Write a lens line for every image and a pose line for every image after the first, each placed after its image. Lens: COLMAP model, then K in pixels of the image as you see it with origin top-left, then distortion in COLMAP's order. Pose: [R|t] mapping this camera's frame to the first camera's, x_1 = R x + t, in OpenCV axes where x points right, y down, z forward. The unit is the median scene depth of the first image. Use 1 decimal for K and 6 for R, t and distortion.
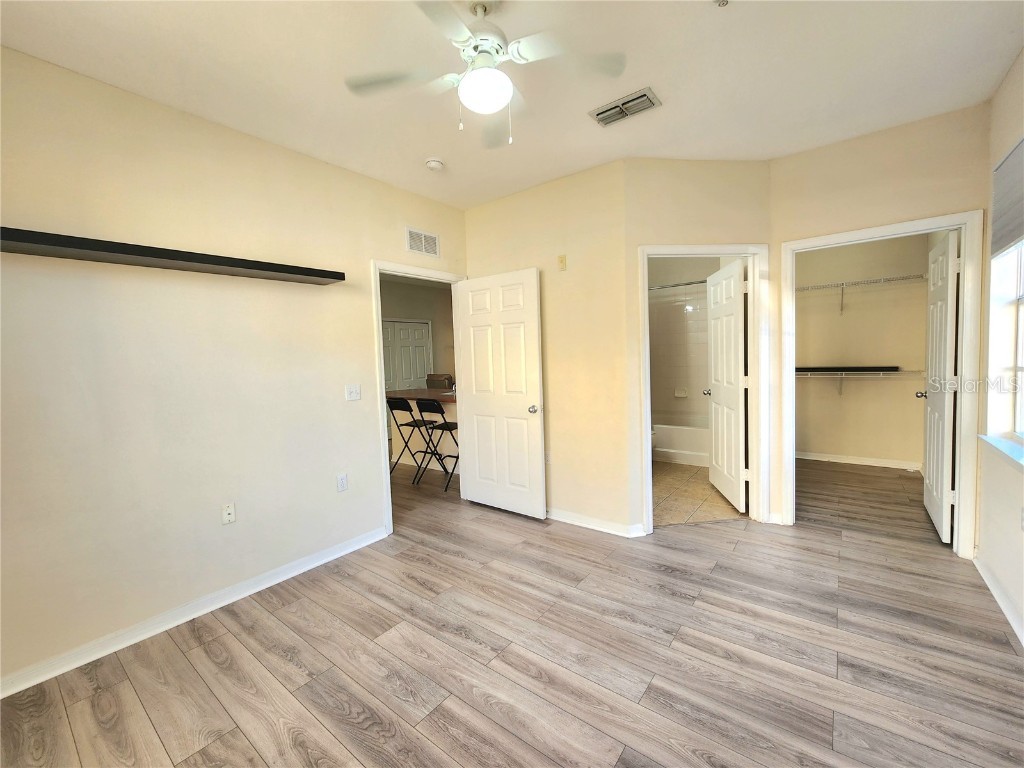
lens RADIAL K [[423.5, 0, 514.1], [0, 423.5, 379.2], [0, 0, 1]] dist [0.003177, 0.000168]
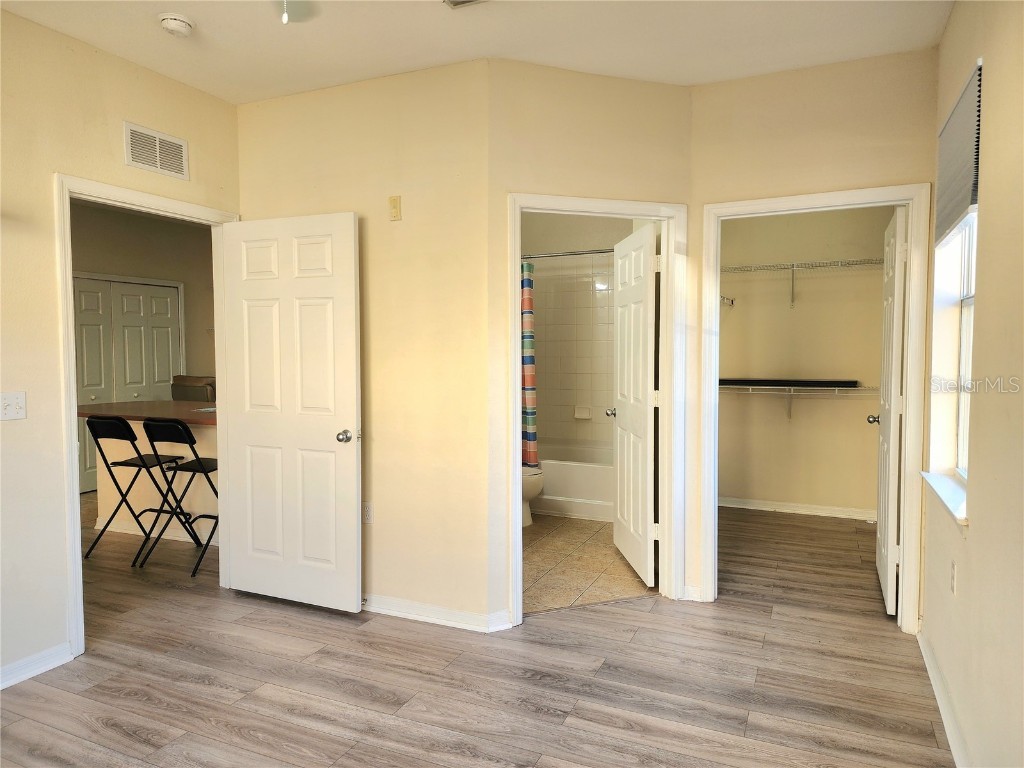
lens RADIAL K [[685.6, 0, 506.5], [0, 685.6, 381.3], [0, 0, 1]] dist [0.075312, -0.071277]
pose [[0.973187, 0.021872, 0.228974, 0.056720], [-0.019585, 0.999733, -0.012258, -0.003847], [-0.229181, 0.007445, 0.973355, -0.066161]]
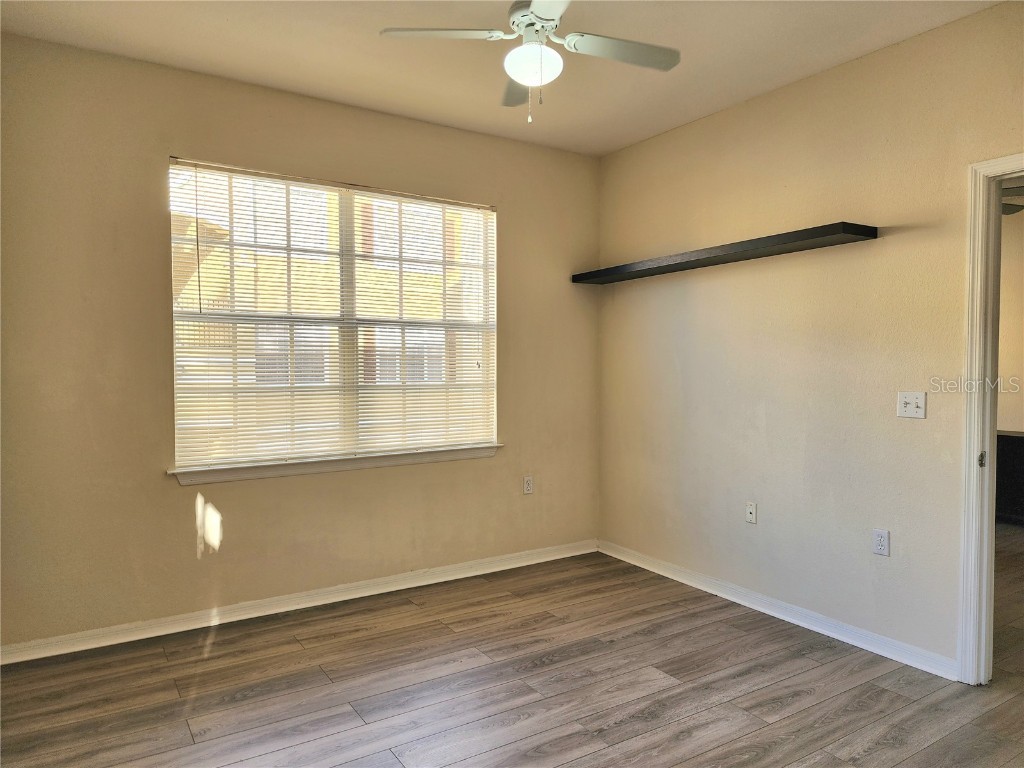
lens RADIAL K [[687.5, 0, 508.5], [0, 687.5, 386.8], [0, 0, 1]] dist [0.053036, -0.048170]
pose [[-0.338215, 0.064849, -0.938832, 0.883864], [-0.042668, 0.995540, 0.084137, -0.063666], [0.940101, 0.068515, -0.333940, 0.935707]]
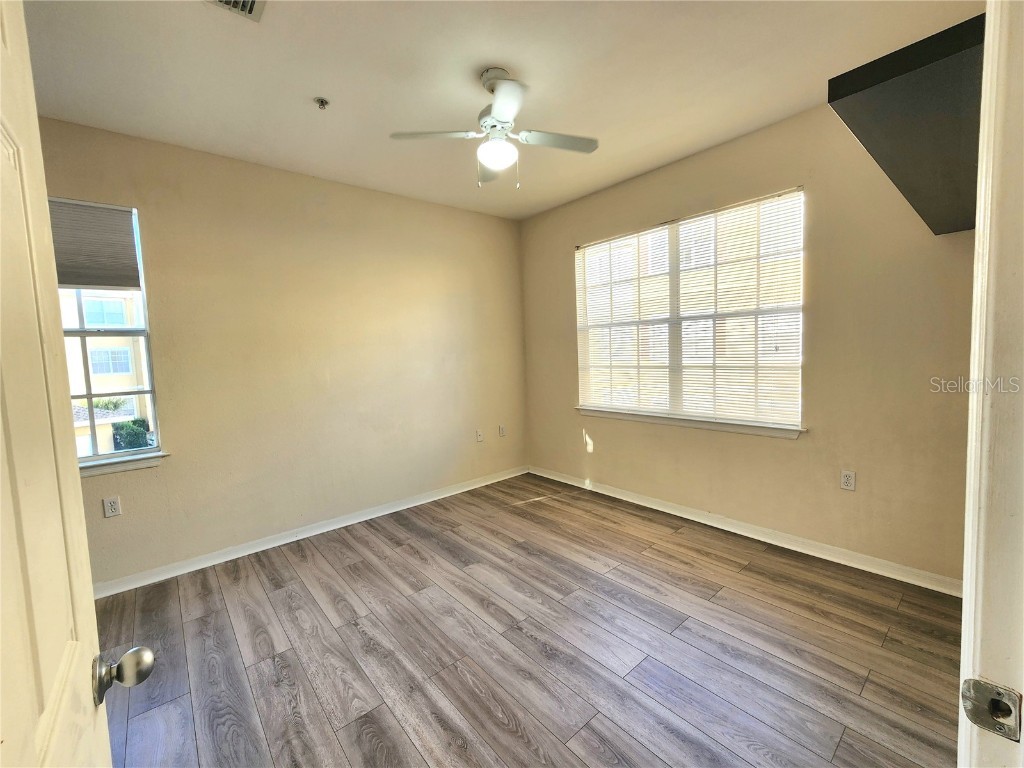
lens RADIAL K [[423.5, 0, 514.1], [0, 423.5, 379.2], [0, 0, 1]] dist [0.003177, 0.000168]
pose [[-0.976249, 0.058435, 0.208623, -0.222692], [0.084574, 0.989327, 0.118654, -0.080453], [-0.199463, 0.133480, -0.970772, 1.491567]]
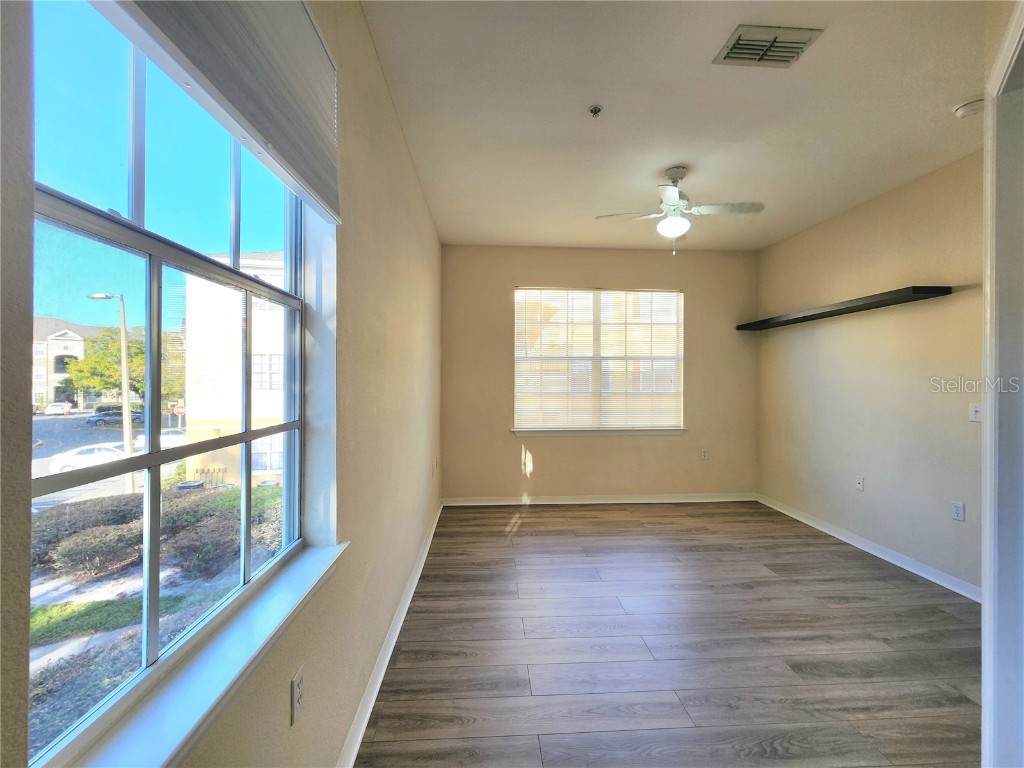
lens RADIAL K [[423.5, 0, 514.1], [0, 423.5, 379.2], [0, 0, 1]] dist [0.003177, 0.000168]
pose [[-0.747540, 0.032543, -0.663420, 1.019680], [-0.015964, 0.997630, 0.066926, -0.090585], [0.664025, 0.060621, -0.745248, 1.196368]]
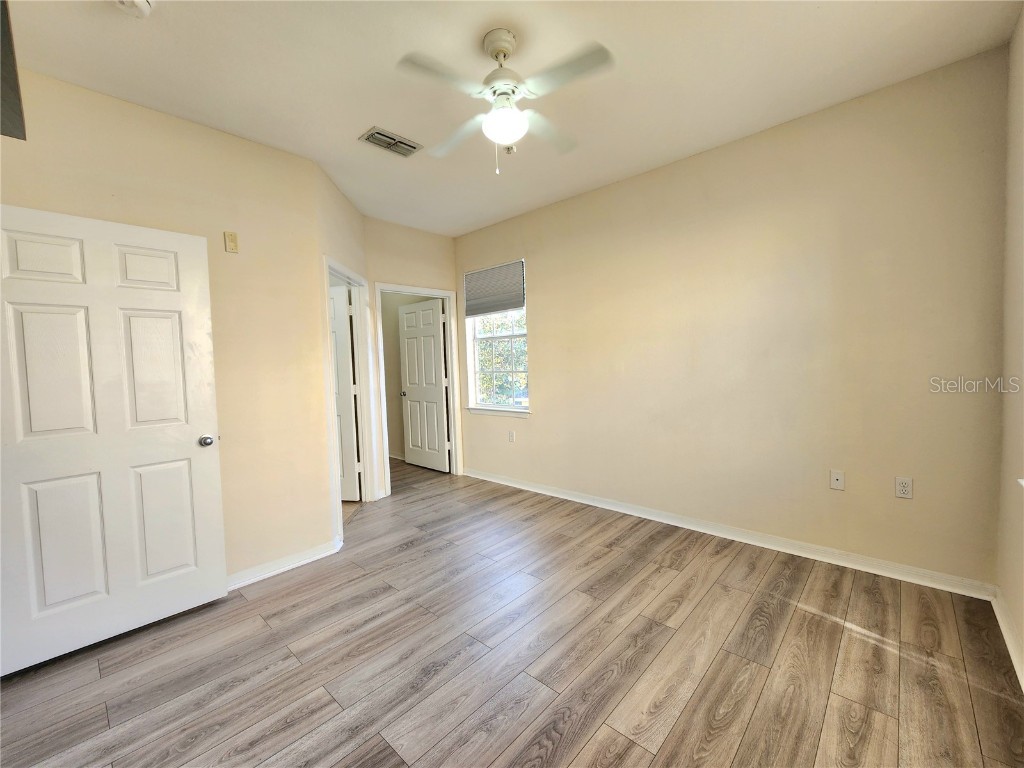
lens RADIAL K [[420.9, 0, 513.0], [0, 420.9, 379.1], [0, 0, 1]] dist [-0.000026, 0.000918]
pose [[0.089128, -0.009532, 0.995975, -0.779930], [0.089018, 0.996029, 0.001566, 0.018880], [-0.992034, 0.088520, 0.089622, 0.581826]]
